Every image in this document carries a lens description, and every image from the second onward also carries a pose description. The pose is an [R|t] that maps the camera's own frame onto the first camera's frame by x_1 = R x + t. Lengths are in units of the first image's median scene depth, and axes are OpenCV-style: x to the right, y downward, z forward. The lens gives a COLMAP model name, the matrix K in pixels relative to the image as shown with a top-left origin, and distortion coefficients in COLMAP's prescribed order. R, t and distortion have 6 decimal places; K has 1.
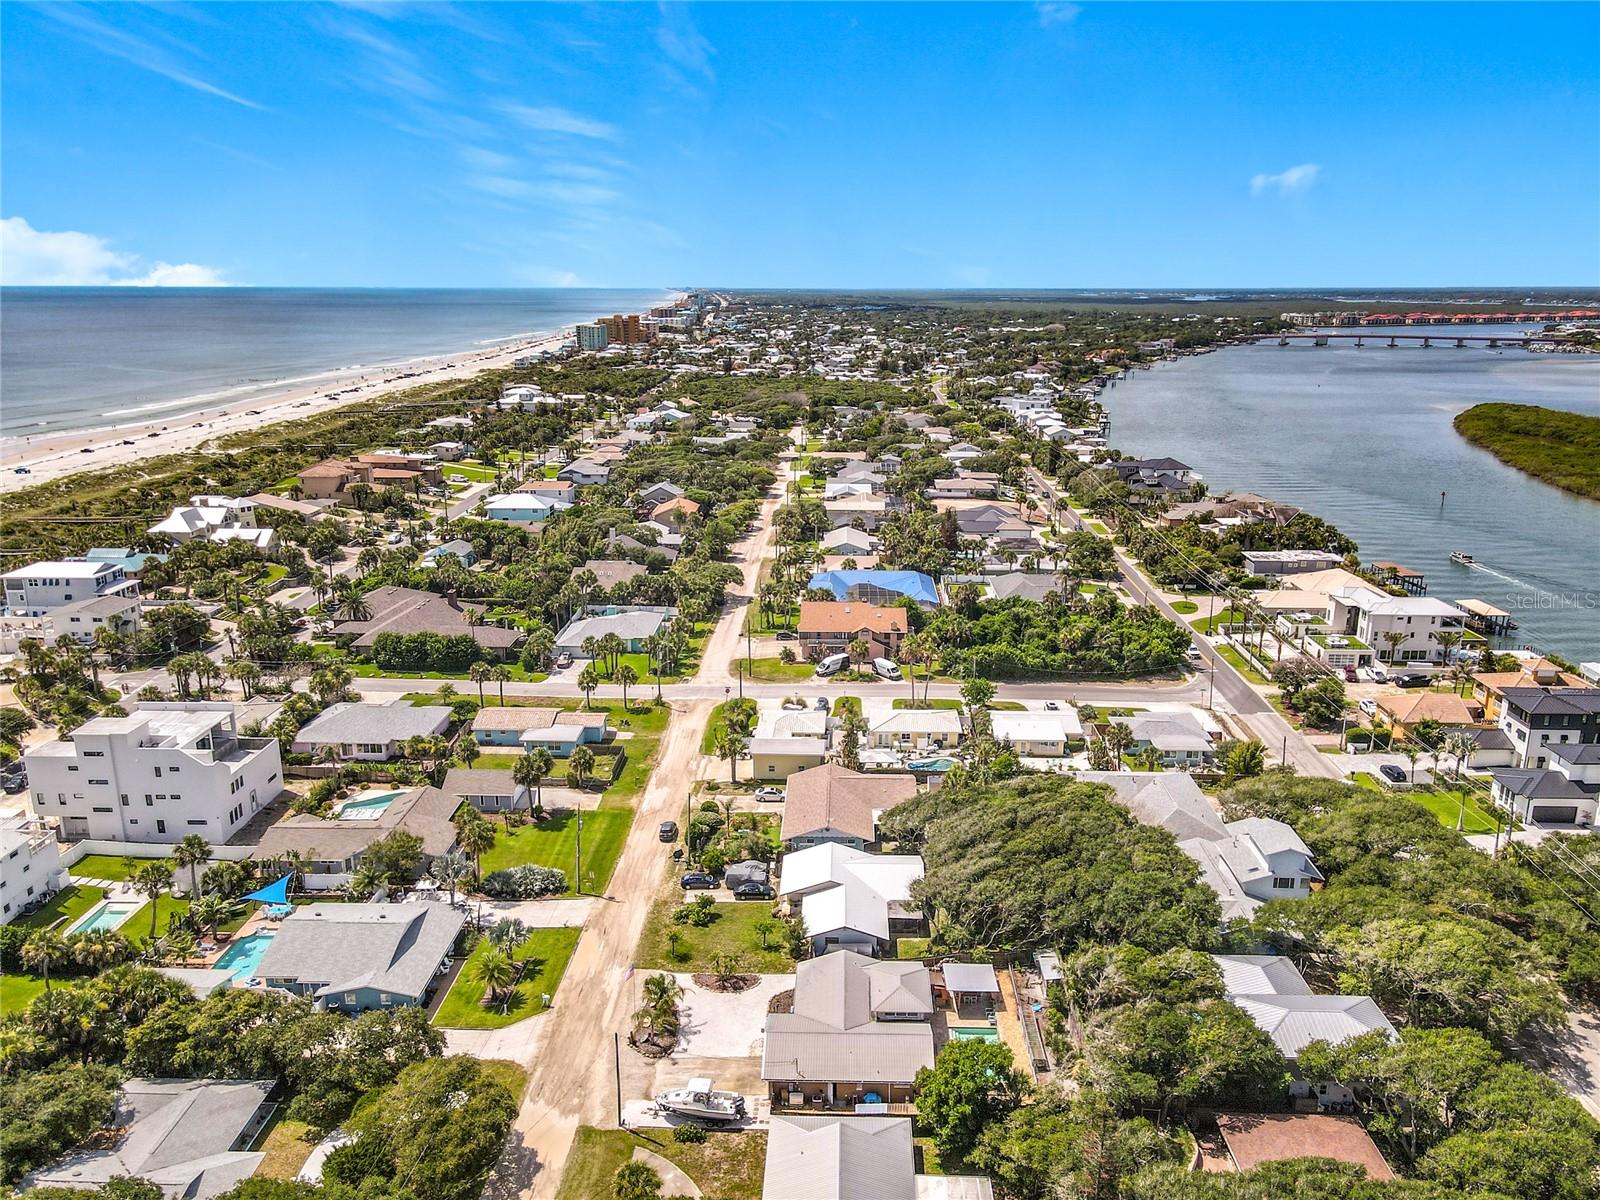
lens RADIAL K [[1205.8, 0, 808.4], [0, 1205.8, 597.9], [0, 0, 1]] dist [0.010113, 0.009489]
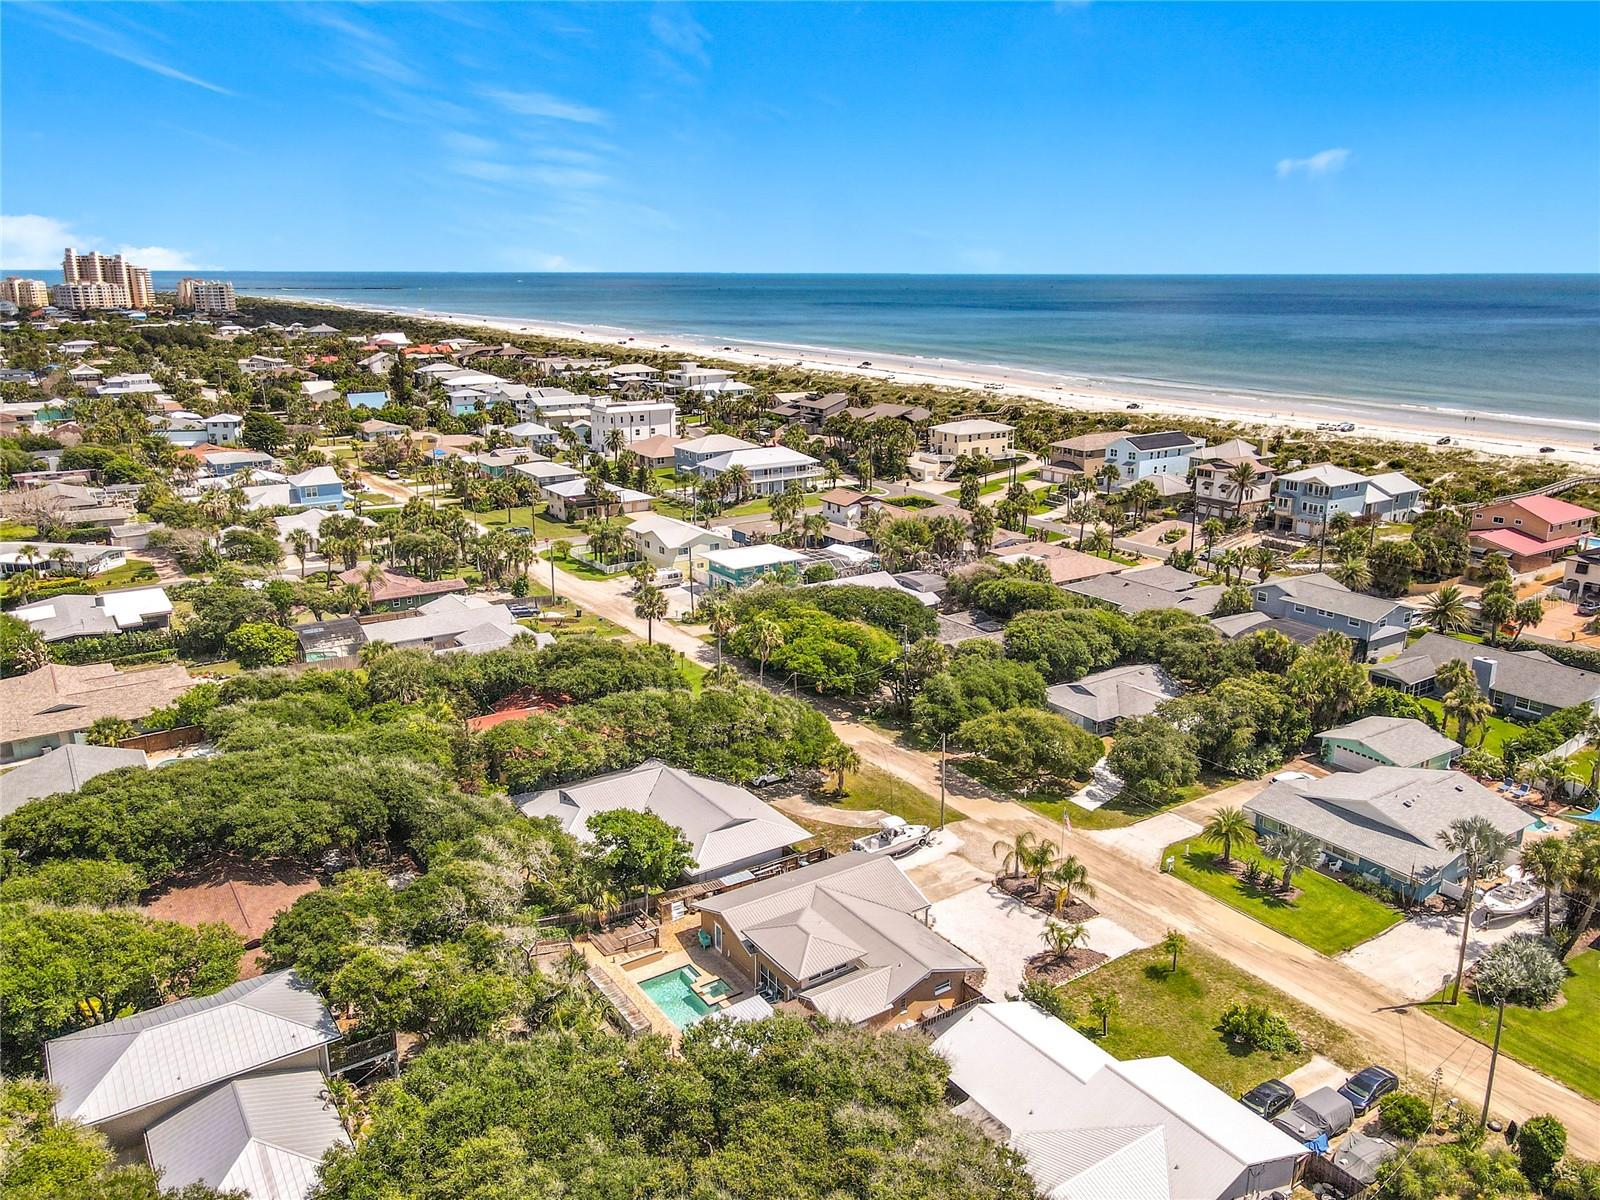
lens RADIAL K [[1205.8, 0, 808.4], [0, 1205.8, 597.9], [0, 0, 1]] dist [0.010113, 0.009489]
pose [[-0.809171, 0.159129, -0.565615, 0.321629], [-0.151912, 0.873242, 0.463002, -0.134187], [0.567596, 0.460572, -0.682428, 0.998286]]
